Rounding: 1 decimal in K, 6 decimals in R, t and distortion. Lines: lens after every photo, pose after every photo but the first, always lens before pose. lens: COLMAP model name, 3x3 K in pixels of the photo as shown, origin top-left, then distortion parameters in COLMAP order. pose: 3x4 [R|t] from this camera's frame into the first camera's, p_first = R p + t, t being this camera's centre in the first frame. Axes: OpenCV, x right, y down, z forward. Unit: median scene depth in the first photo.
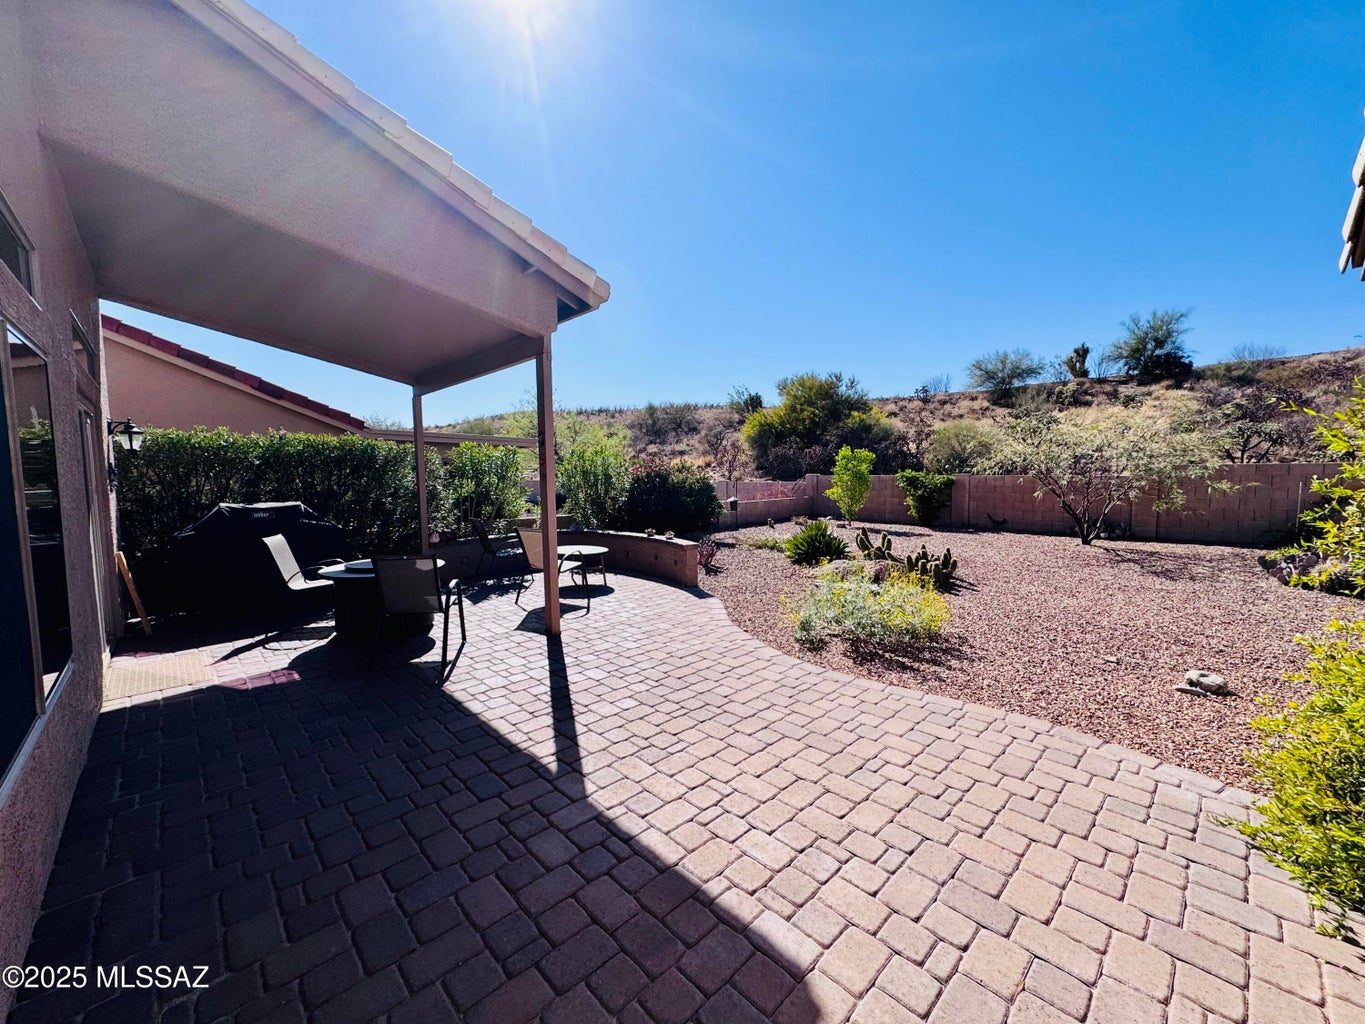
lens RADIAL K [[545.9, 0, 683.8], [0, 545.9, 512.9], [0, 0, 1]] dist [-0.001455, 0.000071]
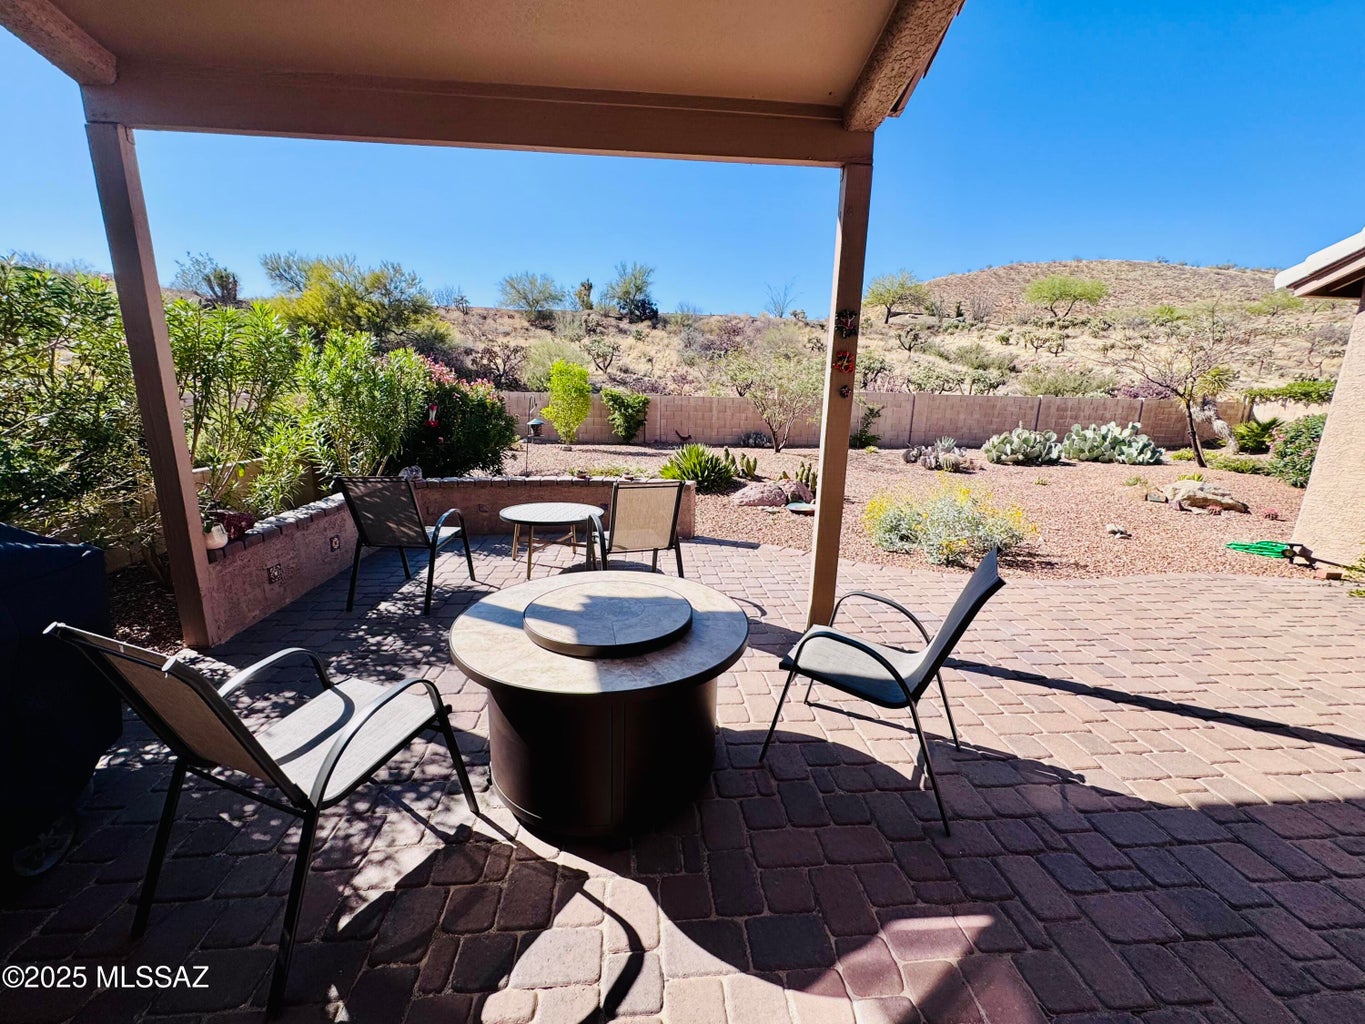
lens RADIAL K [[545.9, 0, 679.4], [0, 545.9, 513.1], [0, 0, 1]] dist [-0.001455, 0.000071]
pose [[0.621280, -0.146800, 0.769715, -0.120308], [0.031019, 0.986132, 0.163038, -0.005266], [-0.782975, -0.077417, 0.617217, 0.110103]]
